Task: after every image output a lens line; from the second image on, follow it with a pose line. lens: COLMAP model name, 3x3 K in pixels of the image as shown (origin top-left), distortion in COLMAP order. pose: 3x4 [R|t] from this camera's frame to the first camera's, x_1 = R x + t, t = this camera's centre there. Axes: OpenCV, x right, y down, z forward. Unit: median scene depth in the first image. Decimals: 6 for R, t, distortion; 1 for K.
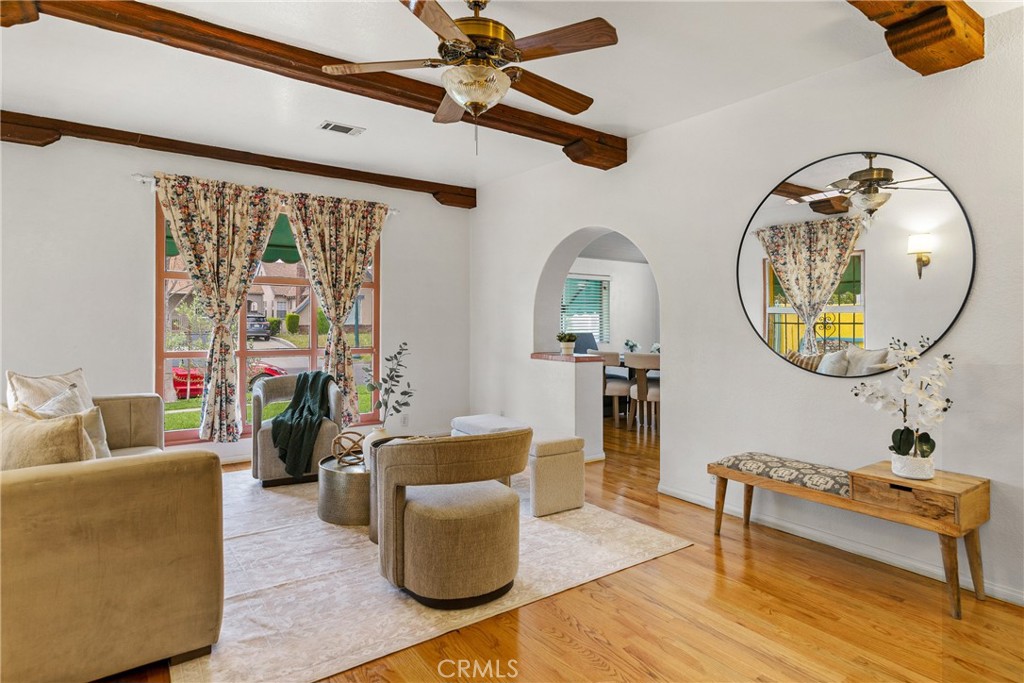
lens RADIAL K [[554.2, 0, 512.0], [0, 554.2, 341.5], [0, 0, 1]] dist [0.002240, 0.000081]
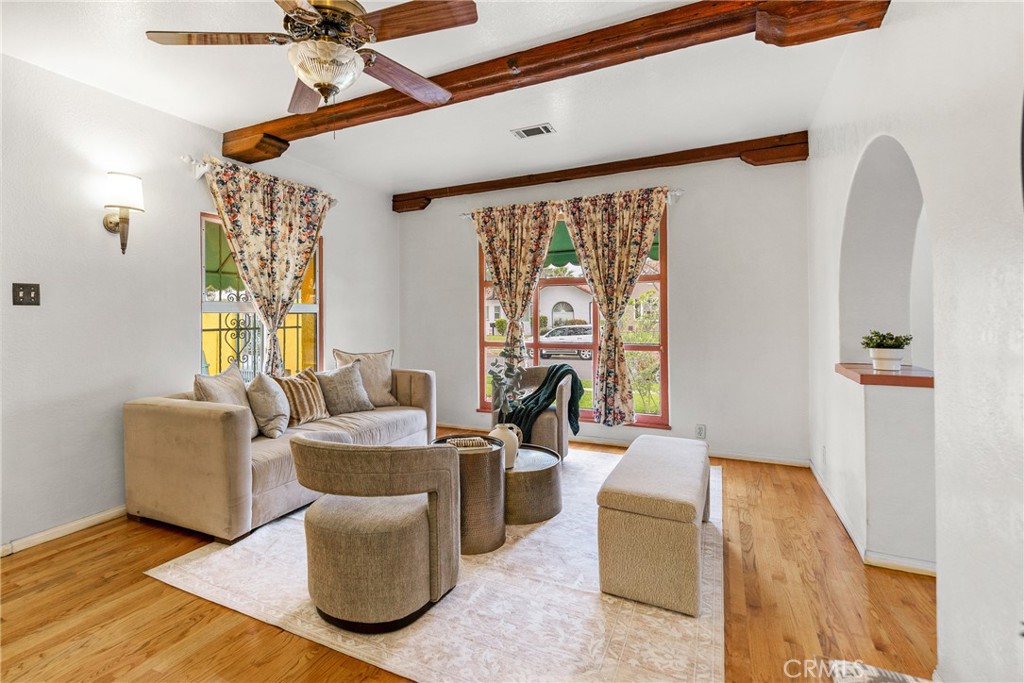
lens RADIAL K [[488.1, 0, 479.8], [0, 488.1, 329.8], [0, 0, 1]] dist [0.003594, 0.000726]
pose [[0.457834, 0.011360, -0.888965, 0.387149], [-0.019893, 0.999799, 0.002531, -0.011997], [0.888815, 0.016525, 0.457968, 0.420158]]
